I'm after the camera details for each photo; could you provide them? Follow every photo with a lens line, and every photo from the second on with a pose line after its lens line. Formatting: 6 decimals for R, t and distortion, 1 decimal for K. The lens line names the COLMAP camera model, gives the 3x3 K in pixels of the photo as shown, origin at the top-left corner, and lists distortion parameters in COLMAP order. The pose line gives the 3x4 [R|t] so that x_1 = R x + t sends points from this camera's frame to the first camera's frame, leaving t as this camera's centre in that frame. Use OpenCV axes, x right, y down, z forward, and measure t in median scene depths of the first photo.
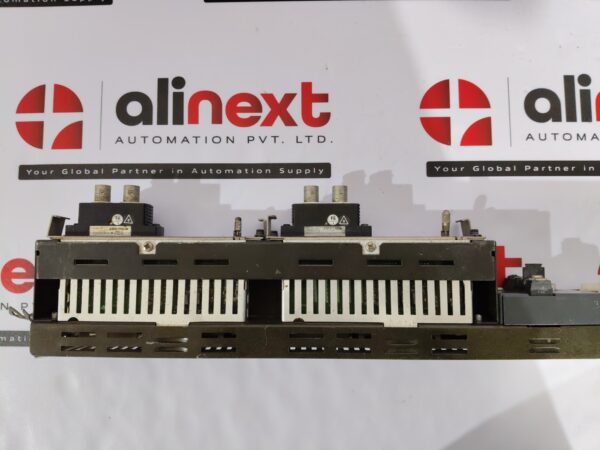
lens RADIAL K [[469.0, 0, 280.0], [0, 469.0, 220.9], [0, 0, 1]] dist [0.012136, -0.096579]
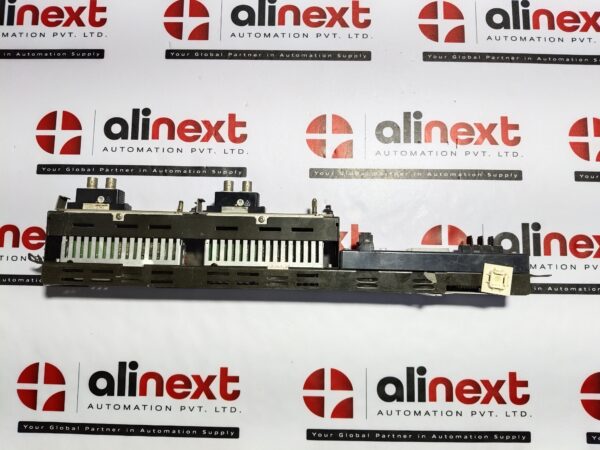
lens RADIAL K [[469.0, 0, 296.7], [0, 469.0, 227.1], [0, 0, 1]] dist [0.012136, -0.096579]
pose [[0.999570, 0.019409, 0.022001, 0.245545], [-0.018785, 0.999425, -0.028213, 0.109593], [-0.022535, 0.027787, 0.999360, -0.512864]]
